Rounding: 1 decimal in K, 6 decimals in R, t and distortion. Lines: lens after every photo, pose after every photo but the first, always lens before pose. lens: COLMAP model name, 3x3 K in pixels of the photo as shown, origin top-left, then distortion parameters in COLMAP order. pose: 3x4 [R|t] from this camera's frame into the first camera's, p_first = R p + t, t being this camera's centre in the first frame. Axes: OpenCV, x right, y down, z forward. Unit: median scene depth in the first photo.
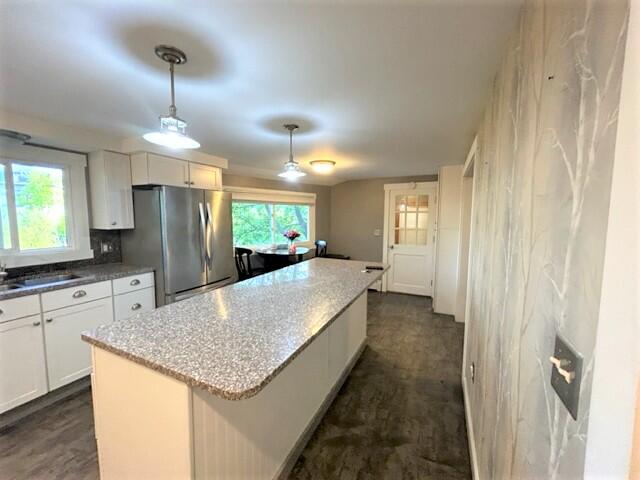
lens RADIAL K [[260.3, 0, 320.3], [0, 260.3, 238.7], [0, 0, 1]] dist [-0.001147, 0.000233]
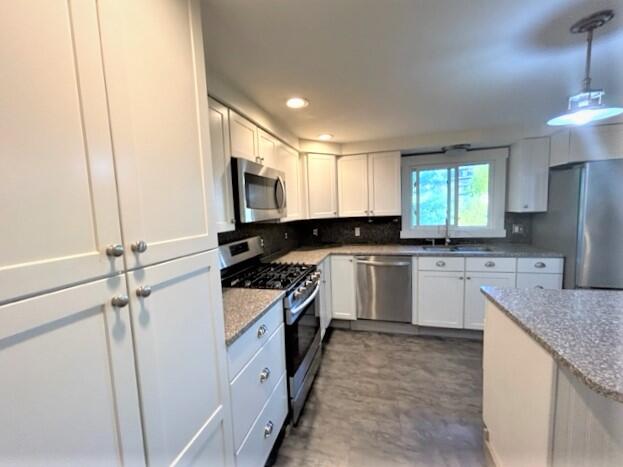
lens RADIAL K [[253.3, 0, 311.8], [0, 253.3, 232.2], [0, 0, 1]] dist [-0.001147, 0.000233]
pose [[0.174664, 0.084228, -0.981019, 0.098609], [-0.044955, 0.995978, 0.077508, 0.006245], [0.983601, 0.030564, 0.177747, -0.056696]]
